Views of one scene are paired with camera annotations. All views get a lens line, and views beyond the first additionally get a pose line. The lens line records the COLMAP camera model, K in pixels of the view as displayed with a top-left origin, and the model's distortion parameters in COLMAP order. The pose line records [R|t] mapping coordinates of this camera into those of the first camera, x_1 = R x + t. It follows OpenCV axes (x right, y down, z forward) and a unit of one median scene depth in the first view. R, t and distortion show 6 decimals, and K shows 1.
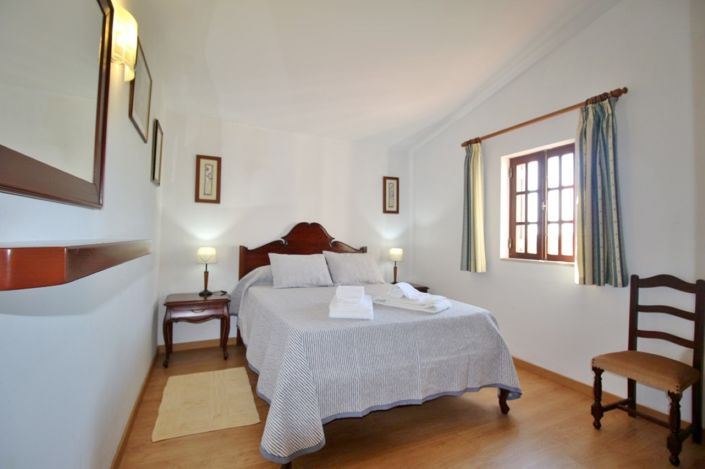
lens RADIAL K [[332.3, 0, 352.5], [0, 332.3, 234.5], [0, 0, 1]] dist [0.001168, 0.000110]
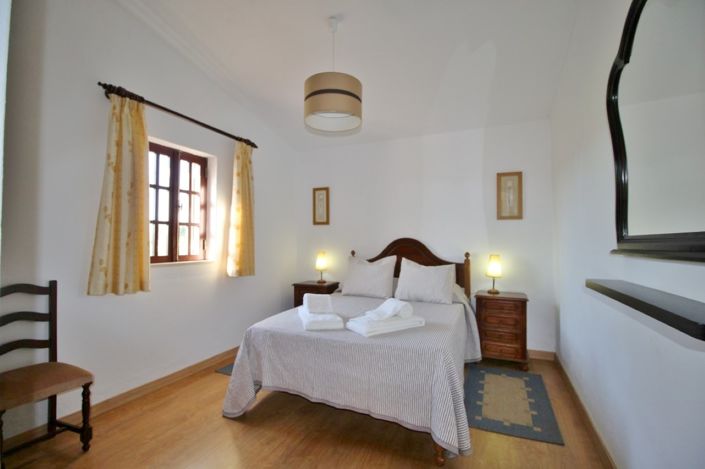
lens RADIAL K [[317.0, 0, 352.5], [0, 317.0, 234.5], [0, 0, 1]] dist [-0.000172, -0.000023]
pose [[-0.660377, 0.013794, 0.750808, -0.449855], [0.002498, 0.999866, -0.016173, 0.012439], [-0.750930, -0.008805, -0.660323, 1.190913]]
